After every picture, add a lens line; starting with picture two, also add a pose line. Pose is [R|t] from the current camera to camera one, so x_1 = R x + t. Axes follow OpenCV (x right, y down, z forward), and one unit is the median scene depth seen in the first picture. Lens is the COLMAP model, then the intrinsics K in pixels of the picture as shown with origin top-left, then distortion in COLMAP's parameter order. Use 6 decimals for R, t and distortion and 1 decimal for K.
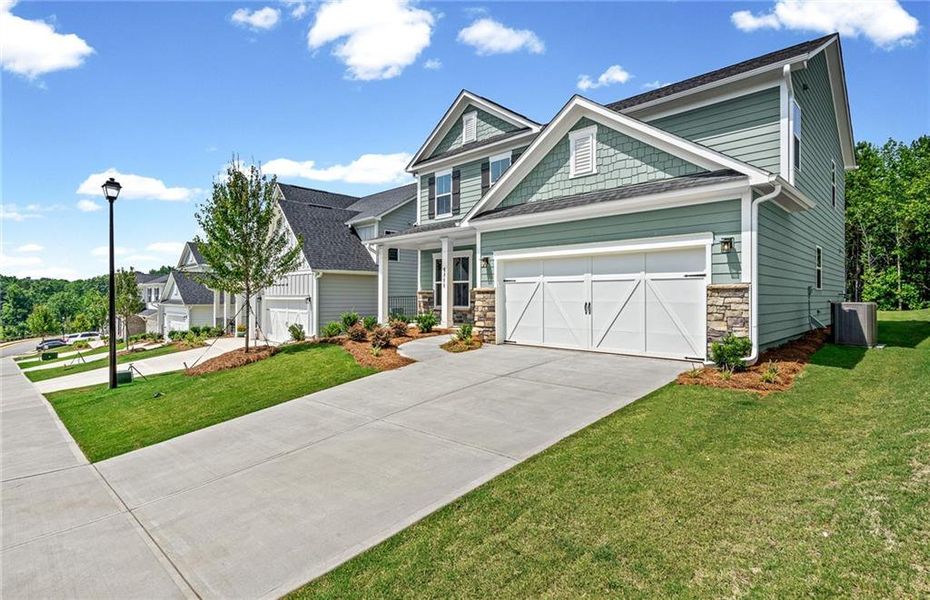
lens RADIAL K [[474.6, 0, 465.0], [0, 474.6, 300.0], [0, 0, 1]] dist [-0.001619, -0.000081]
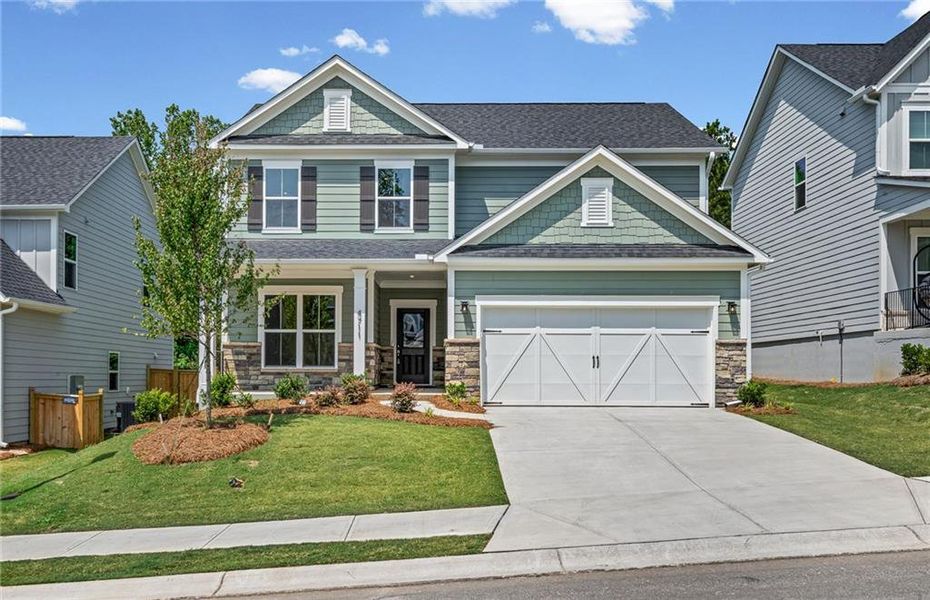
lens RADIAL K [[938.2, 0, 463.8], [0, 938.2, 402.4], [0, 0, 1]] dist [-0.001466, 0.001135]
pose [[0.697322, -0.017810, 0.716537, -1.307614], [0.004060, 0.999773, 0.020899, 0.058603], [-0.716747, -0.011664, 0.697236, -0.153273]]
